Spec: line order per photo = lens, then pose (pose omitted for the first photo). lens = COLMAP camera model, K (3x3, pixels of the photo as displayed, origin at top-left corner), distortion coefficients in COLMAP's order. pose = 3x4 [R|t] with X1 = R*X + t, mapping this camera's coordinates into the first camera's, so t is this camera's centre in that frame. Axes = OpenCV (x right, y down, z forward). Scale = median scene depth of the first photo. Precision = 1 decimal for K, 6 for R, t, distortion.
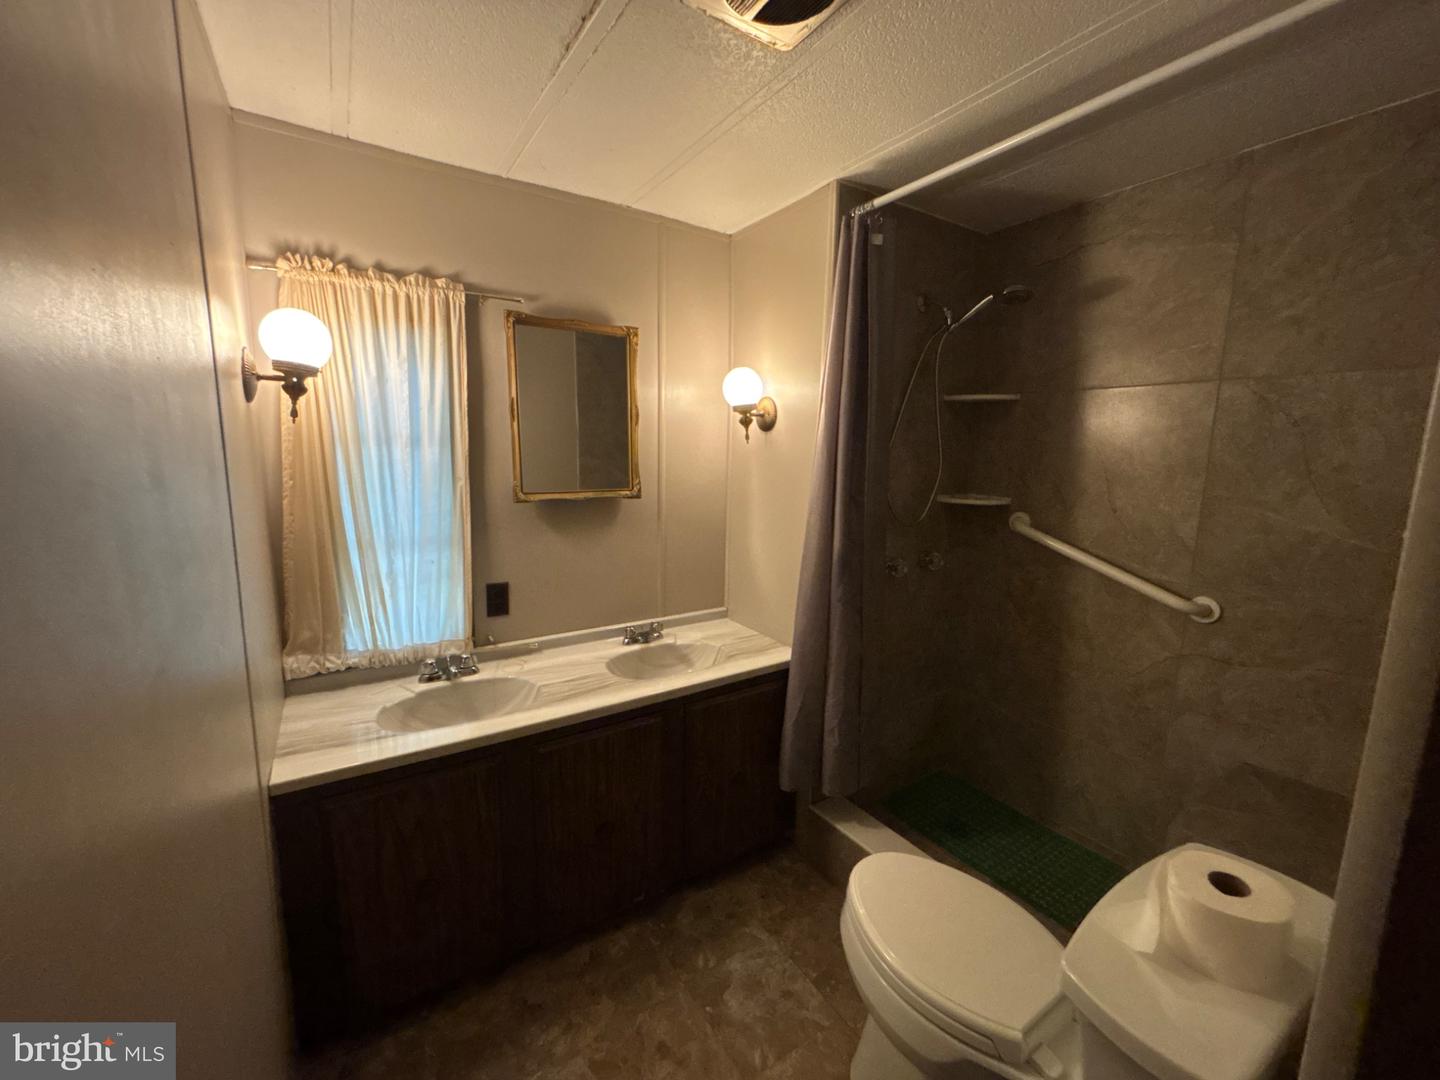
lens RADIAL K [[581.6, 0, 720.7], [0, 581.6, 538.7], [0, 0, 1]] dist [0.001872, 0.000221]
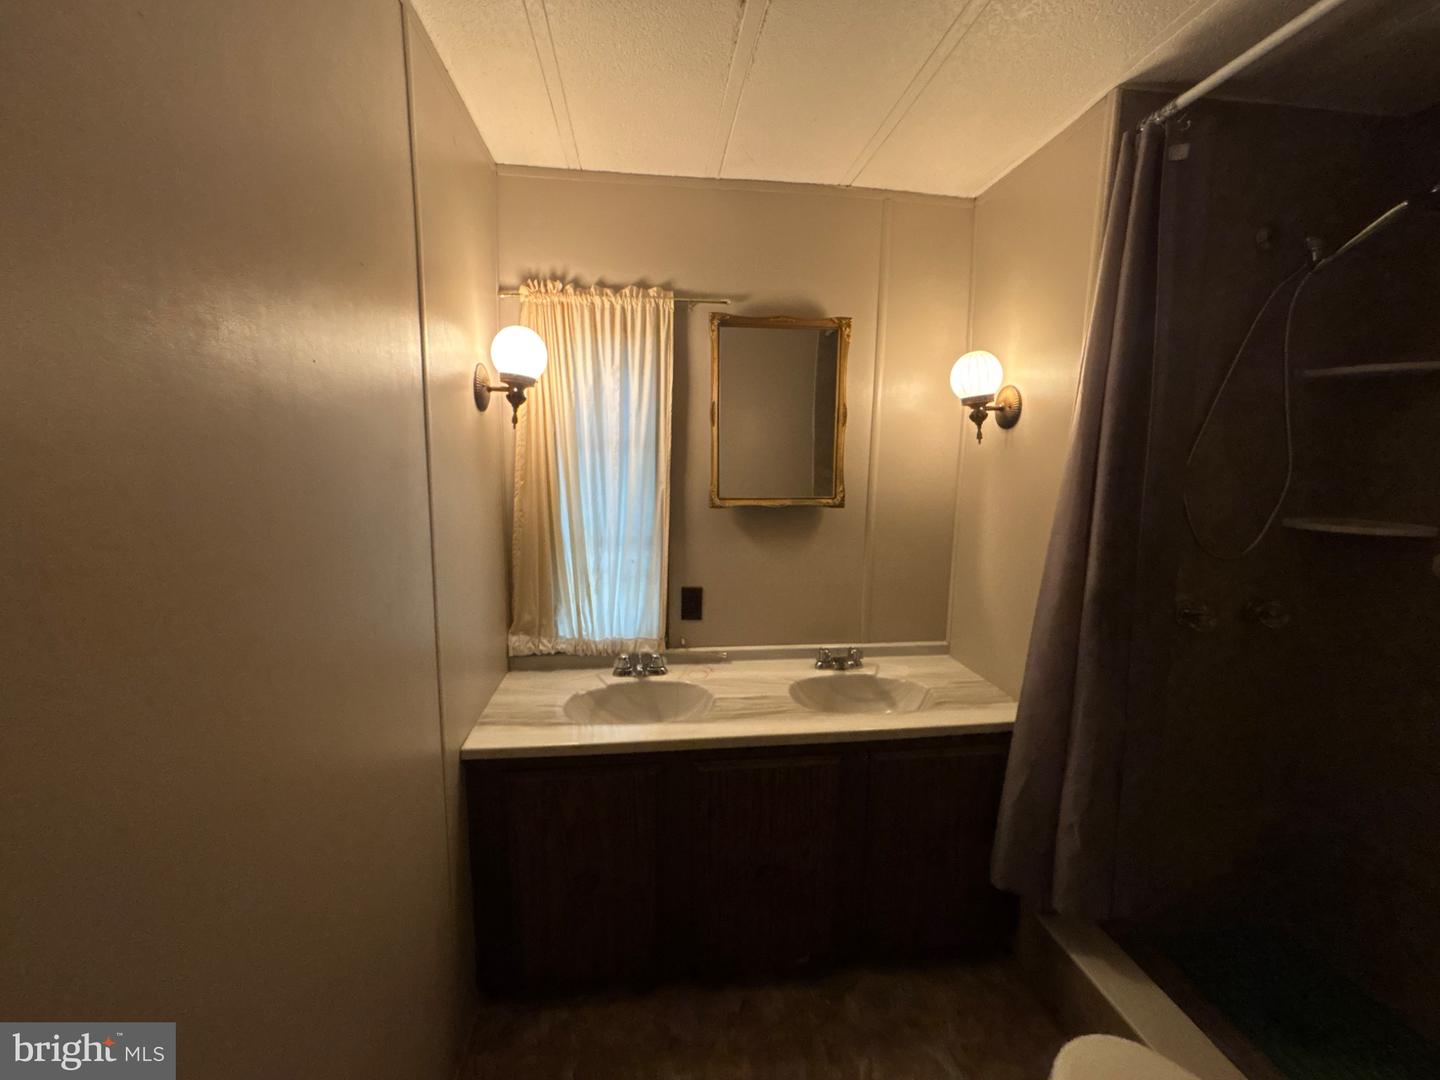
lens RADIAL K [[581.6, 0, 721.4], [0, 581.6, 537.1], [0, 0, 1]] dist [0.001872, 0.000221]
pose [[0.900446, 0.054320, -0.431563, 0.097075], [-0.064391, 0.997886, -0.008749, -0.004642], [0.430176, 0.035667, 0.902040, 0.134560]]
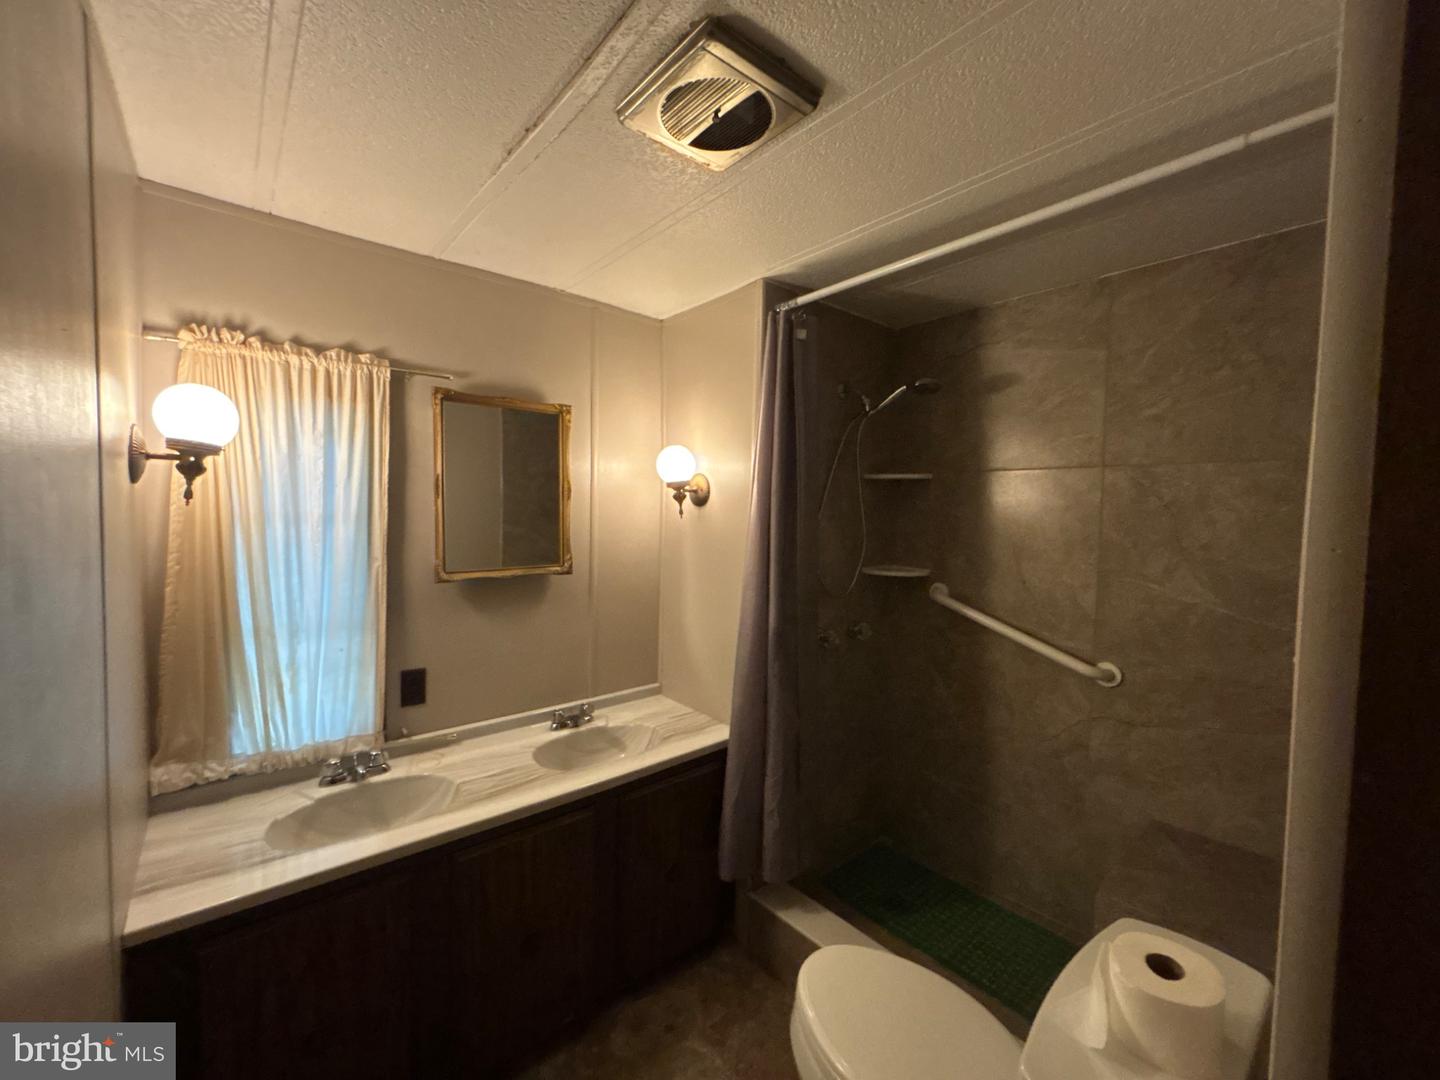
lens RADIAL K [[581.6, 0, 721.5], [0, 581.6, 538.7], [0, 0, 1]] dist [0.001872, 0.000221]
pose [[0.991639, -0.004504, 0.128966, -0.017356], [0.017787, 0.994622, -0.102034, -0.030643], [-0.127813, 0.103475, 0.986386, -0.000670]]
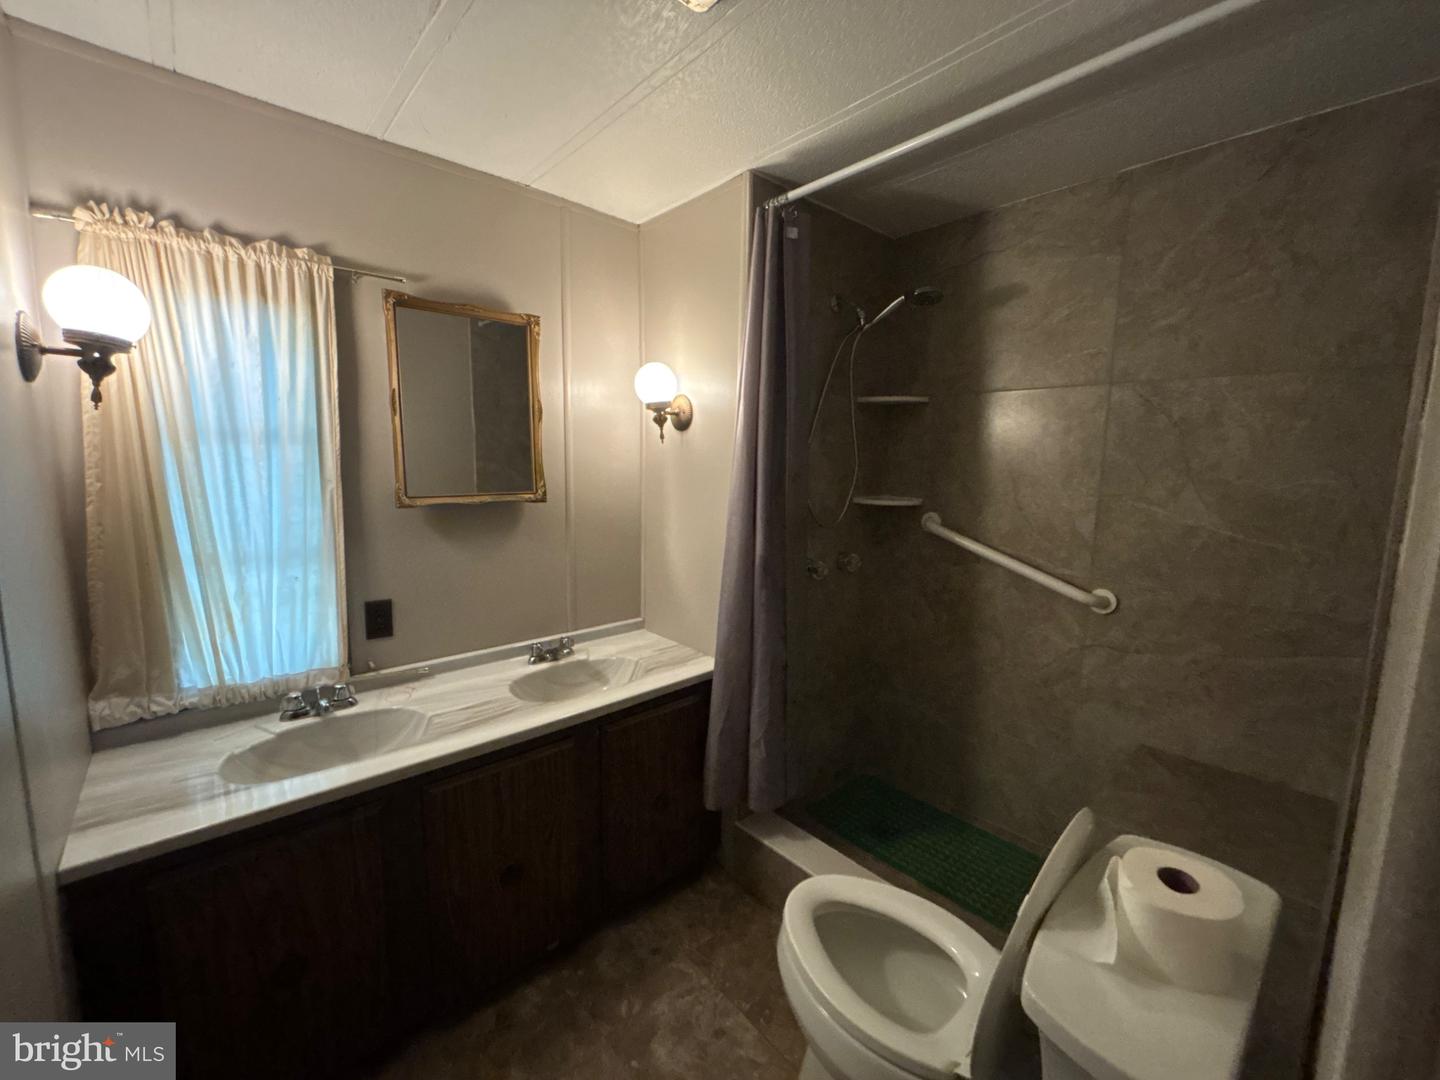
lens RADIAL K [[581.6, 0, 721.4], [0, 581.6, 537.8], [0, 0, 1]] dist [0.001872, 0.000221]
pose [[0.988105, -0.019949, 0.152484, -0.007224], [0.022501, 0.999634, -0.015028, 0.007741], [-0.152129, 0.018280, 0.988192, 0.062968]]
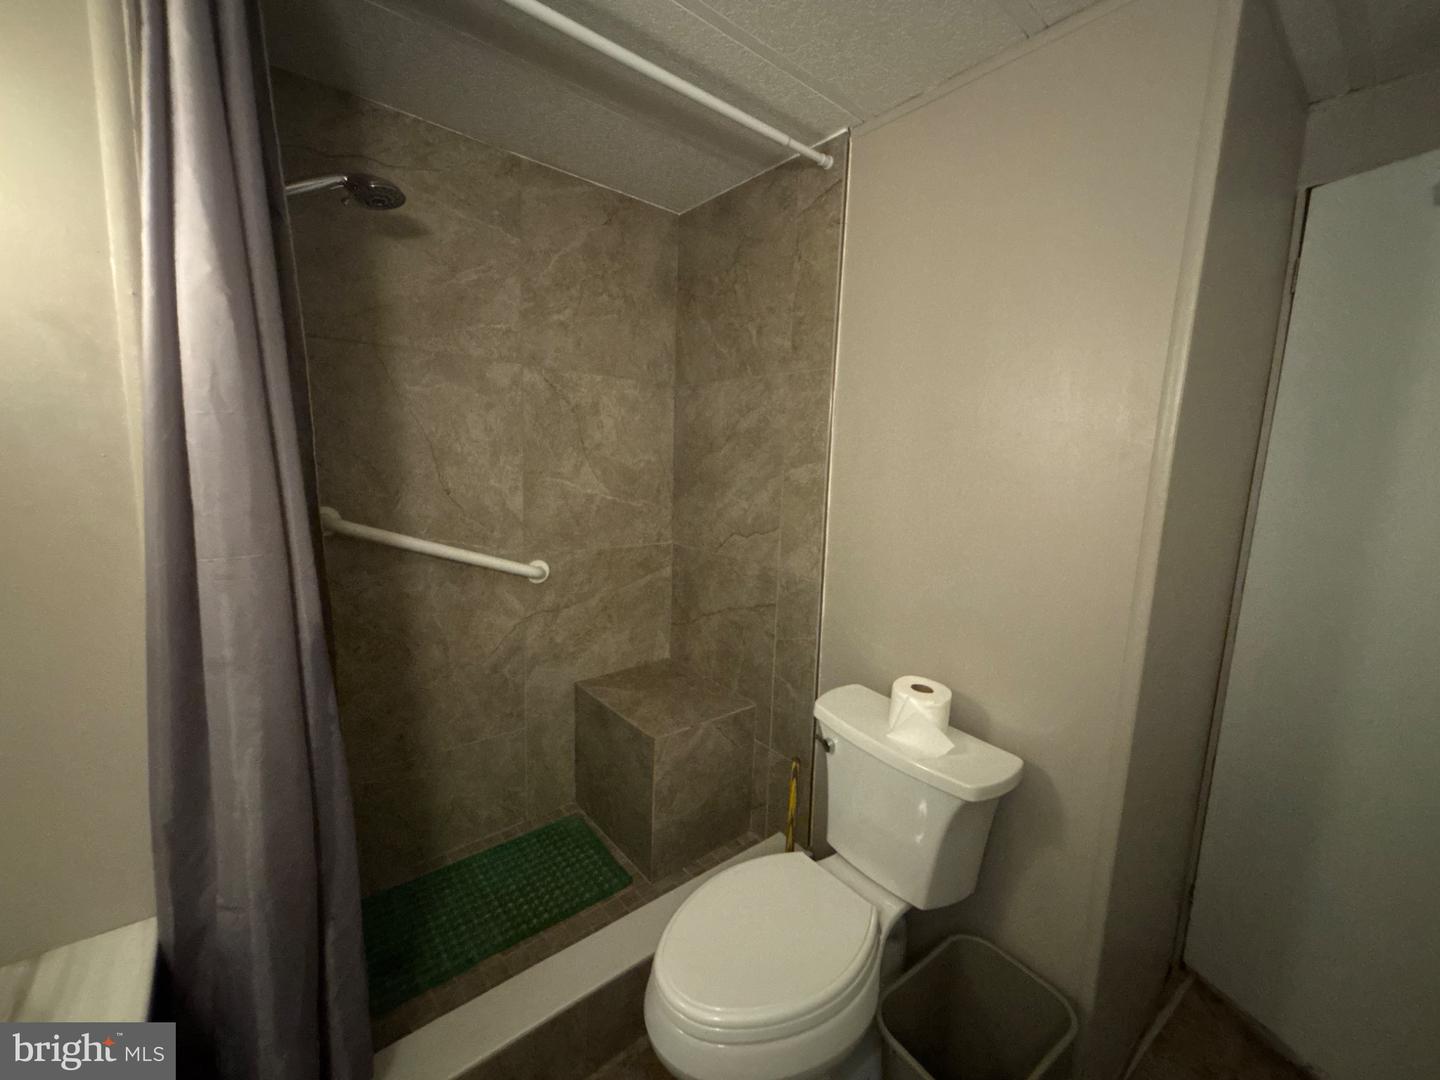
lens RADIAL K [[581.6, 0, 728.3], [0, 581.6, 533.1], [0, 0, 1]] dist [0.001872, 0.000221]
pose [[-0.112780, -0.159628, 0.980714, -0.295023], [0.106391, 0.979397, 0.171648, -0.103281], [-0.987908, 0.123697, -0.093473, 0.724365]]
